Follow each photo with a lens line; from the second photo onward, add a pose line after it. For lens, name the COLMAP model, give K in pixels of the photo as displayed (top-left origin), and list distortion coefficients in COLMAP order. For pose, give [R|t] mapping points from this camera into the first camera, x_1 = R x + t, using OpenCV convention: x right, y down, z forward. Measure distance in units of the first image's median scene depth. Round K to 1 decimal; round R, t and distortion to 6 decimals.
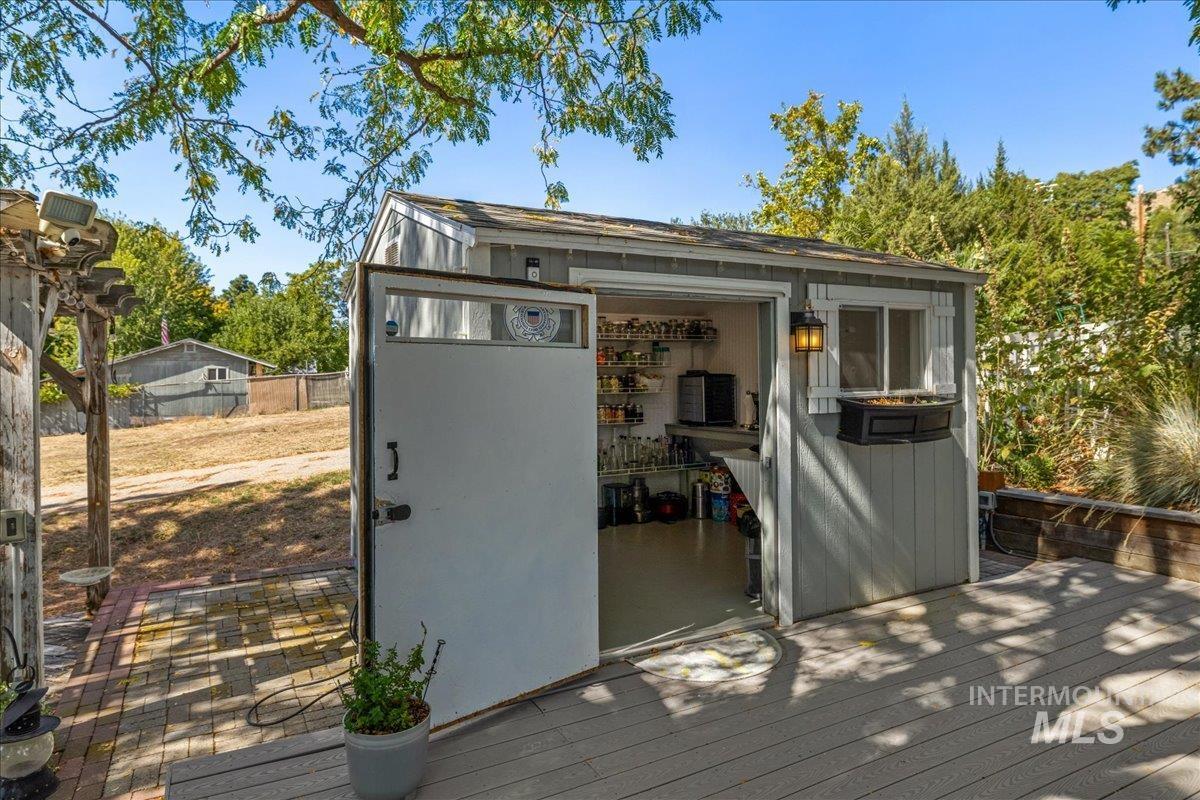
lens RADIAL K [[743.1, 0, 600.5], [0, 743.1, 352.6], [0, 0, 1]] dist [-0.006846, -0.000785]
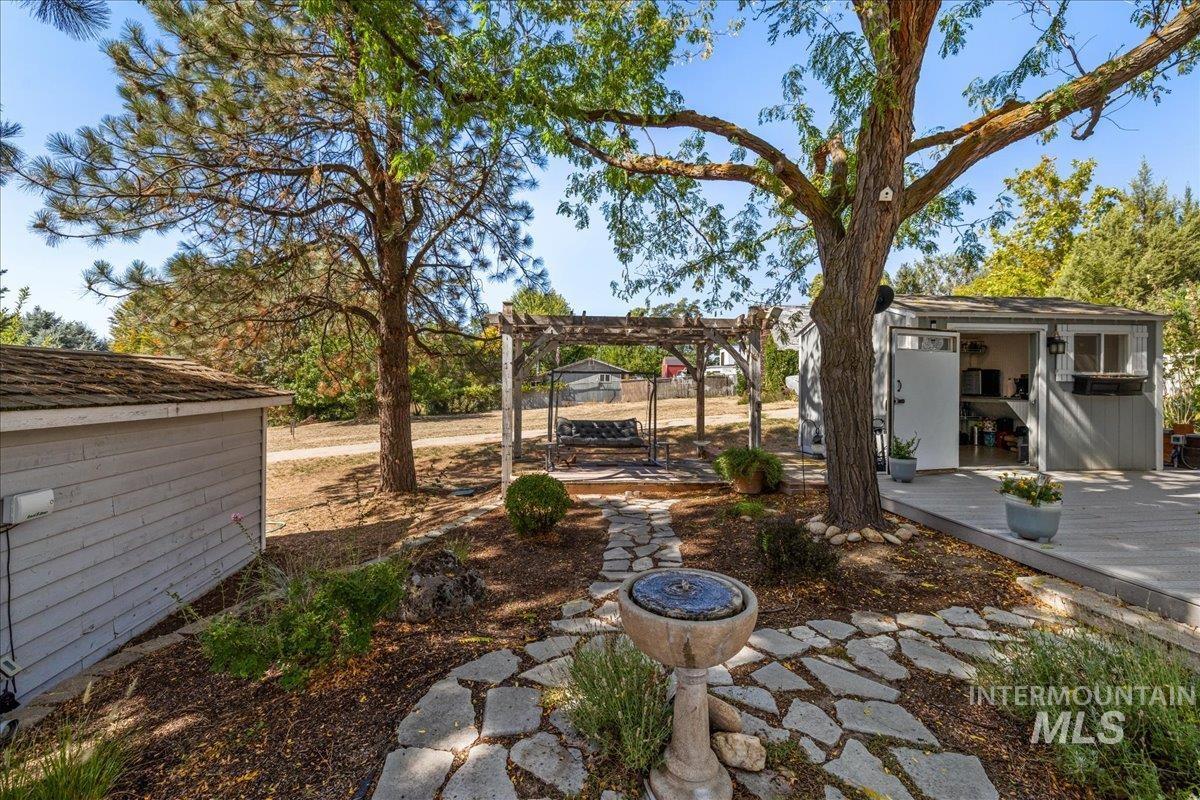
lens RADIAL K [[509.8, 0, 601.3], [0, 509.8, 377.2], [0, 0, 1]] dist [0.002309, 0.000134]
pose [[0.909441, 0.010723, -0.415695, -0.200677], [-0.002658, 0.999797, 0.019975, 0.024554], [0.415824, -0.017061, 0.909285, -0.599019]]
